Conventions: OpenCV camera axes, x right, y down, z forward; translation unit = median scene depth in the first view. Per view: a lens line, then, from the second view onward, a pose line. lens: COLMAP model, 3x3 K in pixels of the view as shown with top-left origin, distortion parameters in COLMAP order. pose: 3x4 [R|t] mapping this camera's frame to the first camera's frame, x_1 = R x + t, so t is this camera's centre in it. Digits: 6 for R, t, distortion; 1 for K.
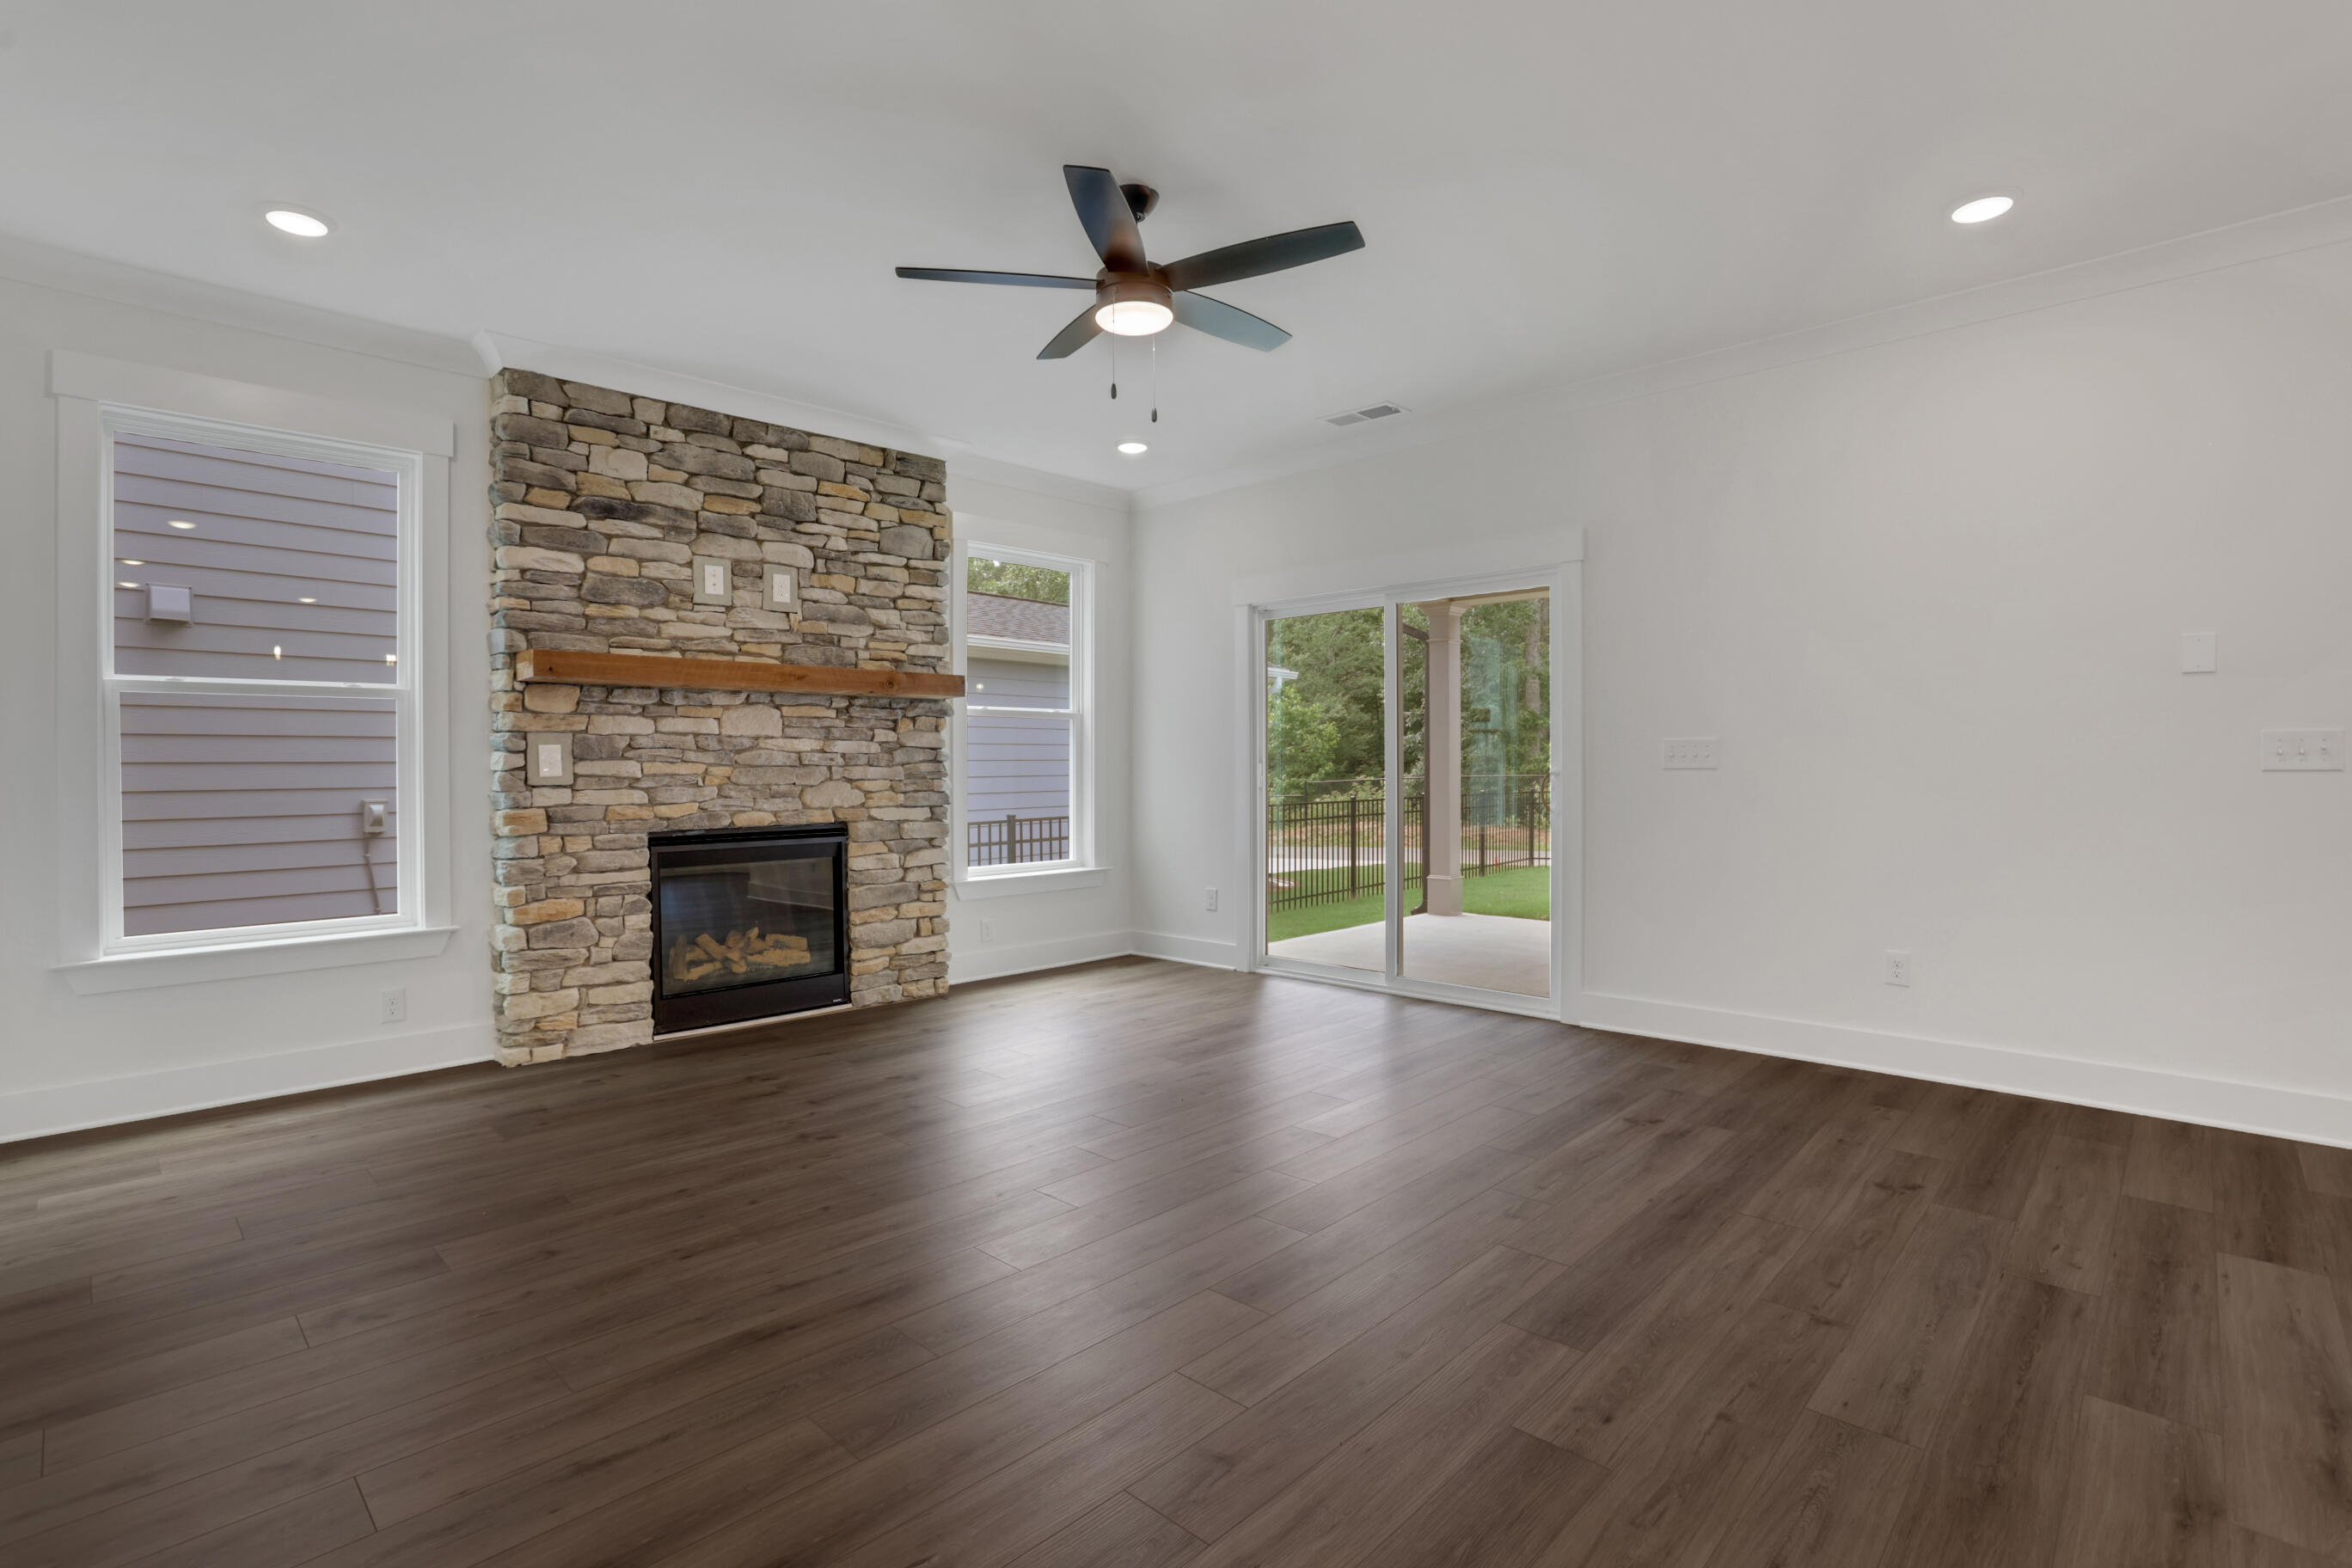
lens RADIAL K [[1115.3, 0, 1179.9], [0, 1115.3, 763.0], [0, 0, 1]] dist [-0.050371, 0.002748]
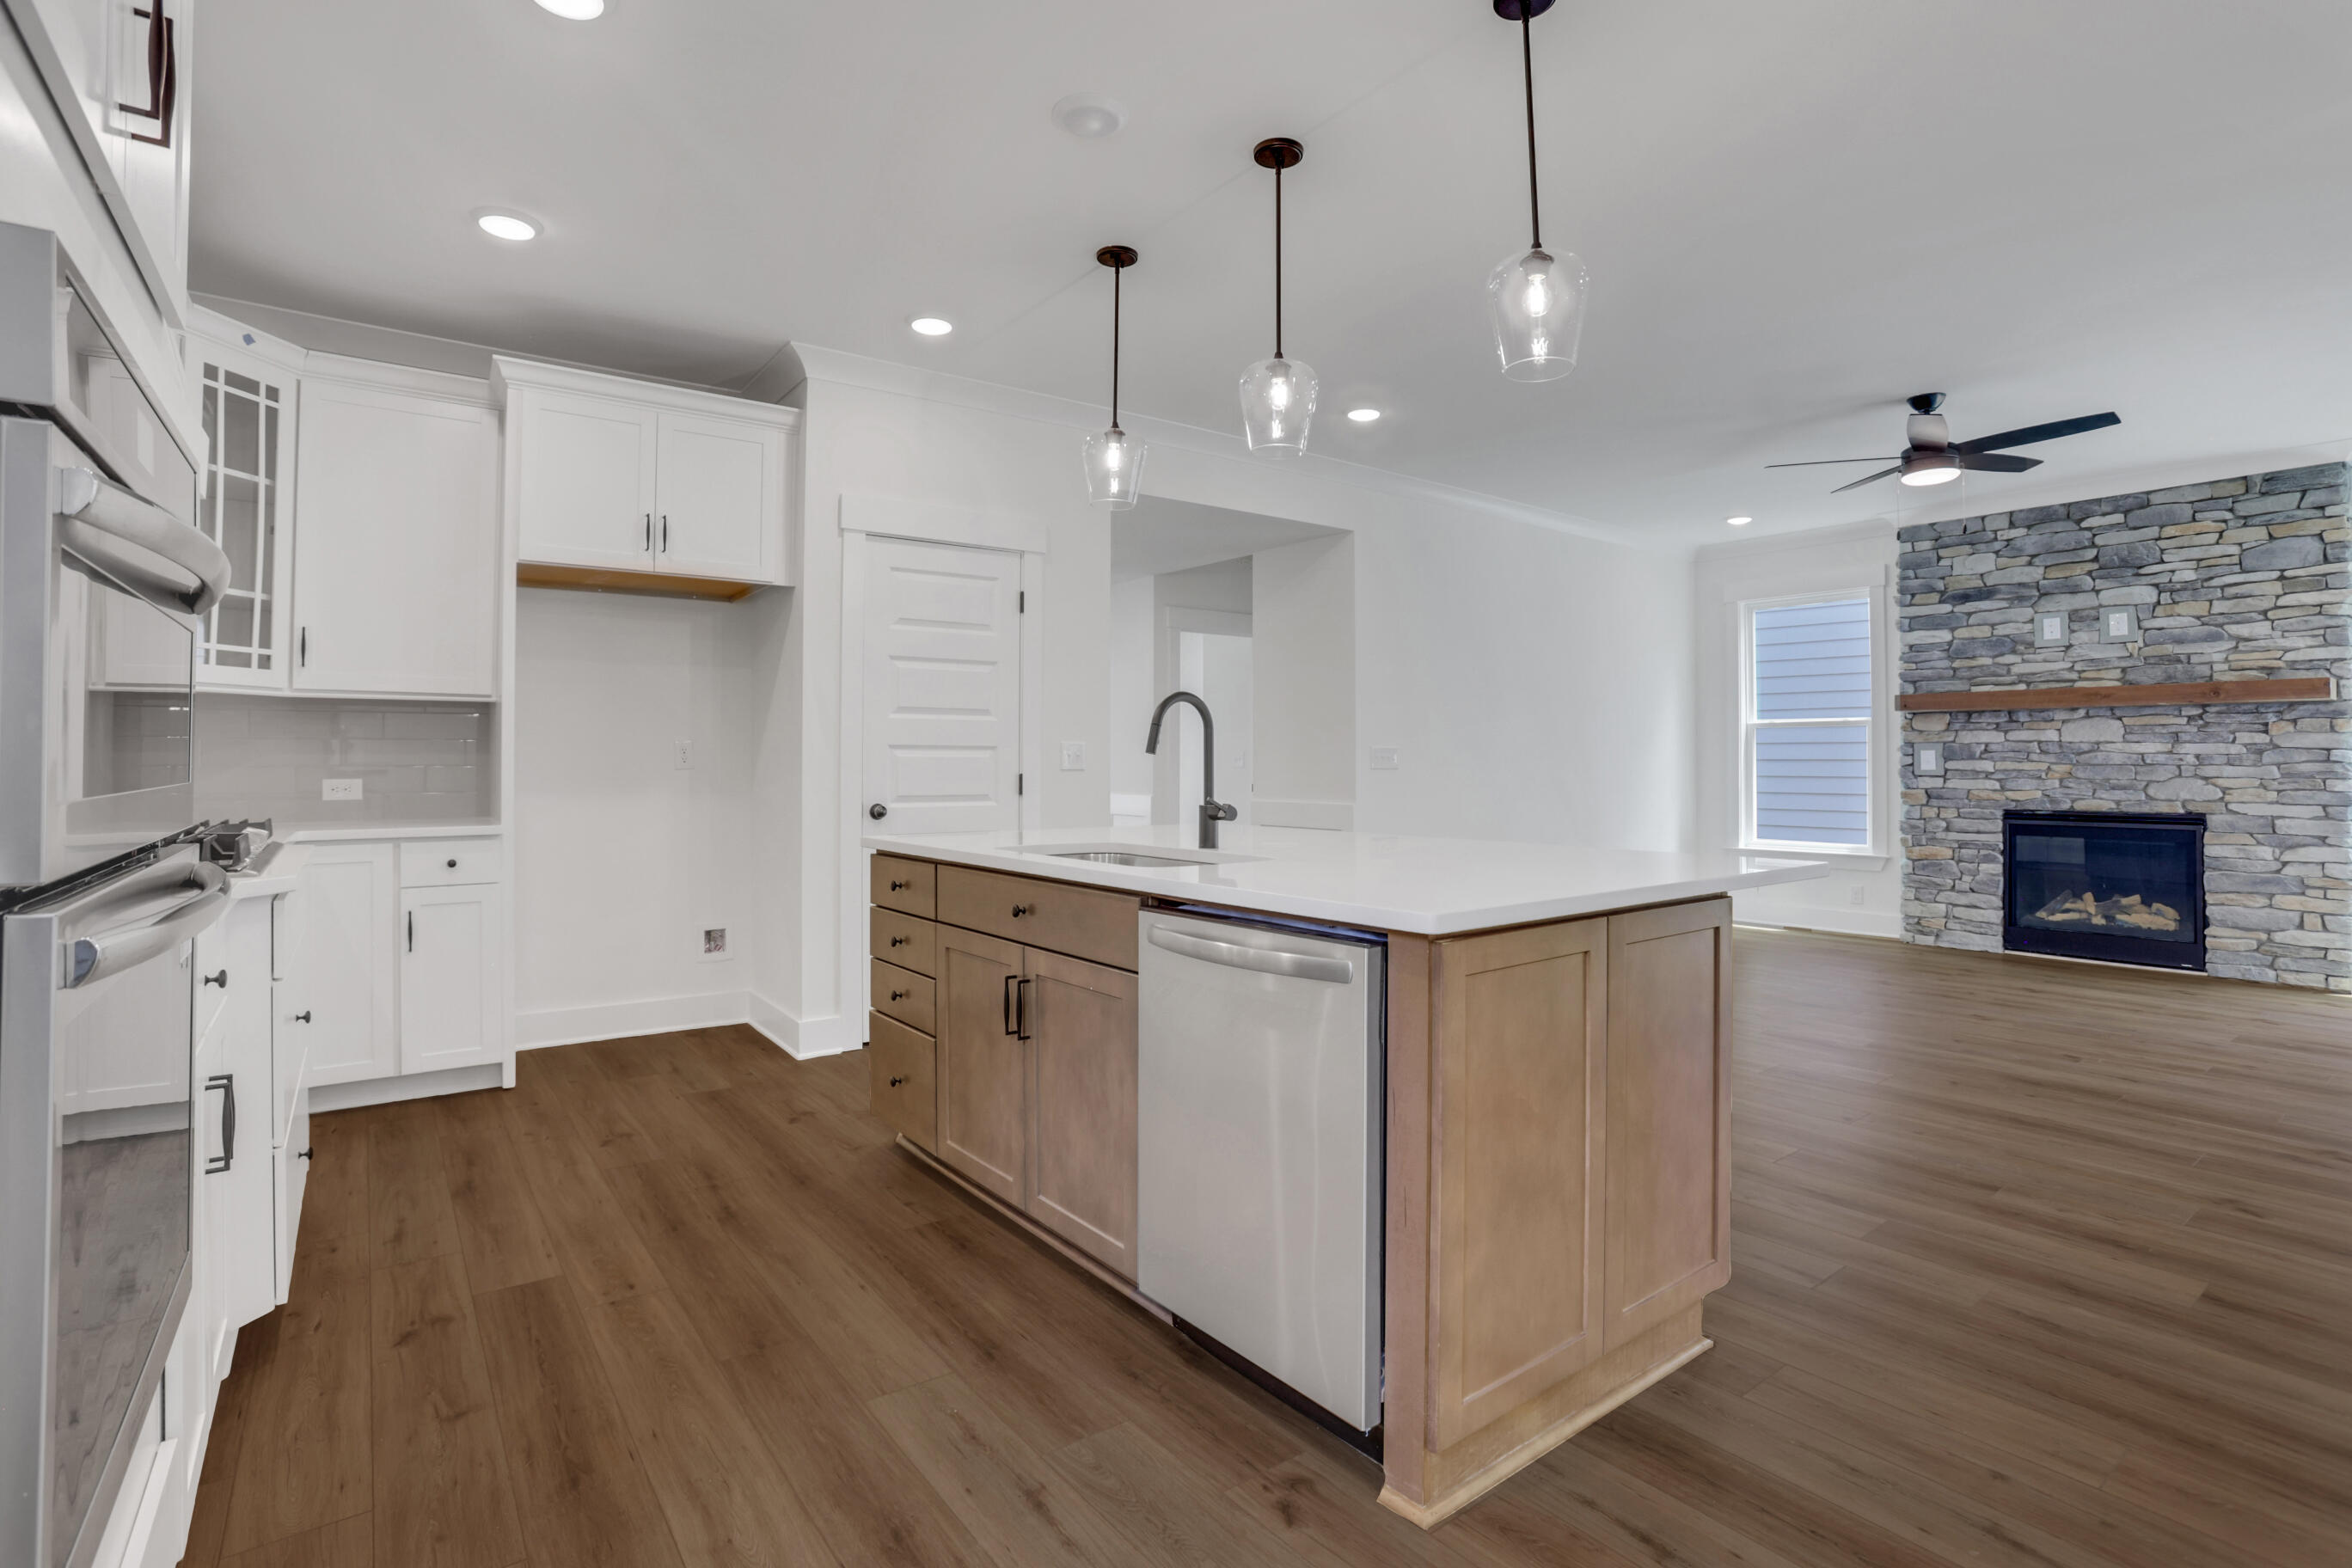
lens RADIAL K [[1115.3, 0, 1157.8], [0, 1115.3, 758.3], [0, 0, 1]] dist [-0.050371, 0.002748]
pose [[-0.156768, 0.003266, -0.987630, 1.090480], [0.000869, 0.999995, 0.003169, -0.010134], [0.987635, -0.000361, -0.156770, 0.114398]]
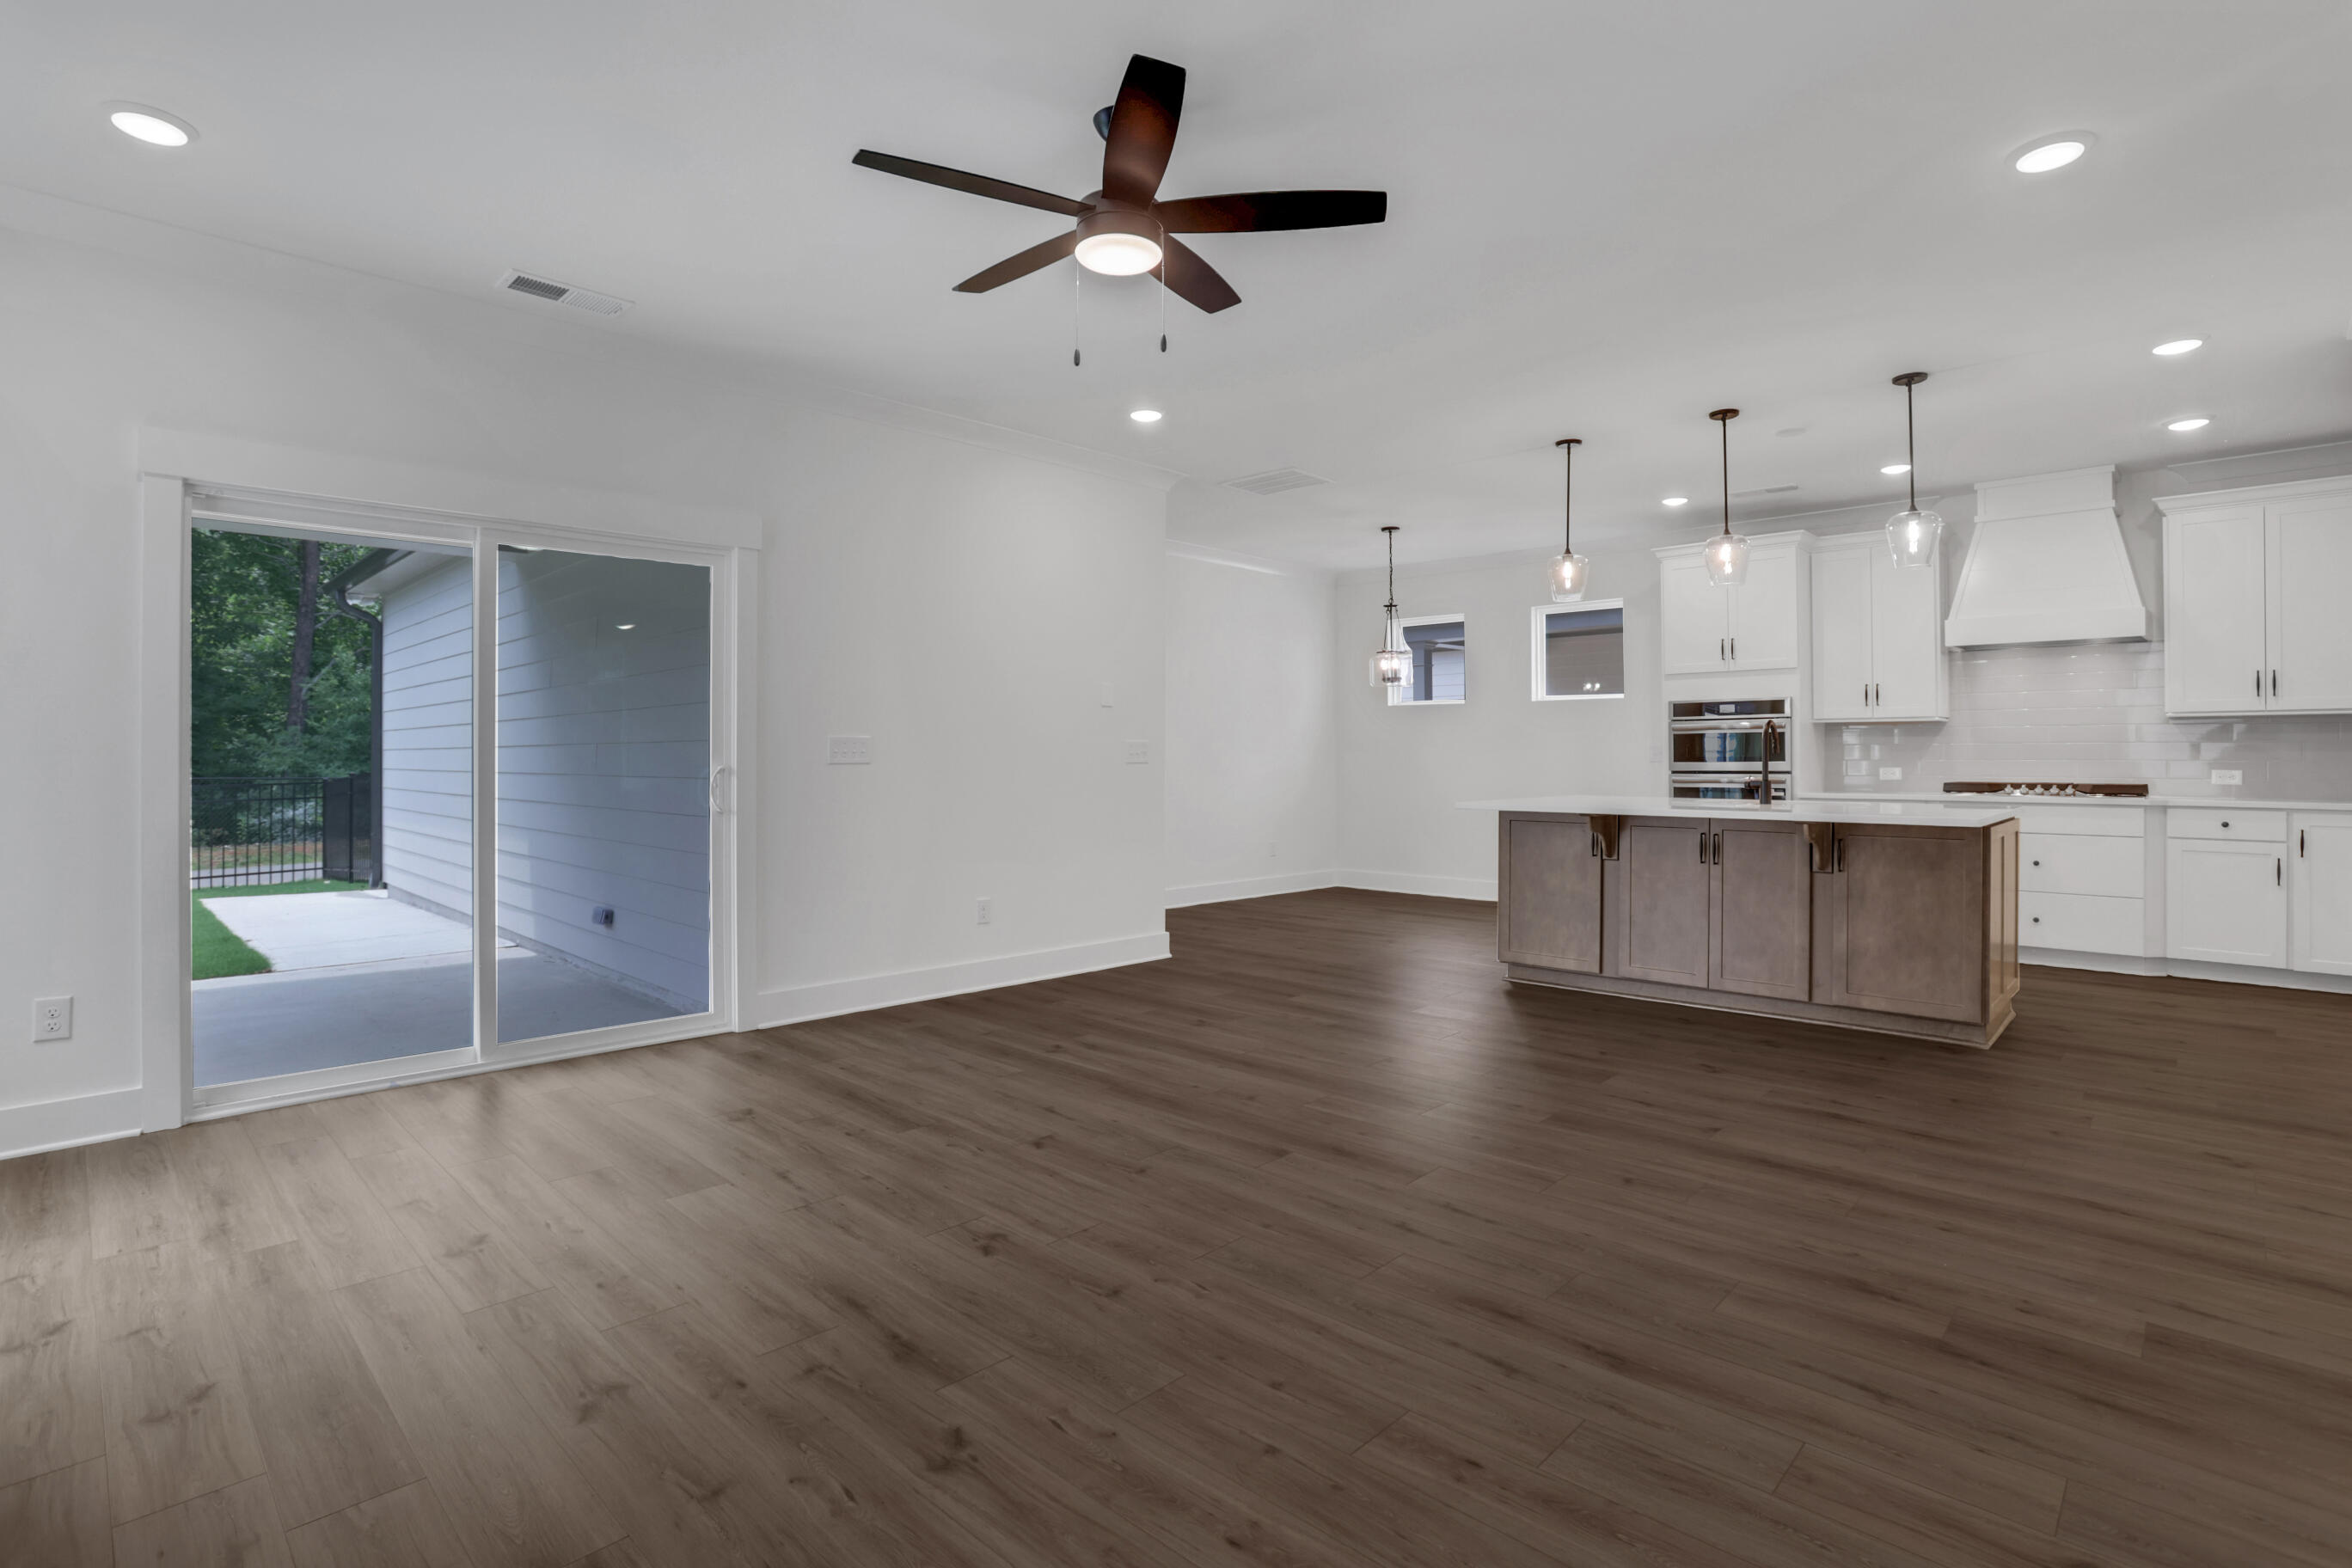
lens RADIAL K [[1115.3, 0, 1175.0], [0, 1115.3, 761.7], [0, 0, 1]] dist [-0.050371, 0.002748]
pose [[0.004193, 0.003454, 0.999985, -0.571772], [-0.003077, 0.999989, -0.003441, 0.004796], [-0.999986, -0.003062, 0.004204, 0.592990]]
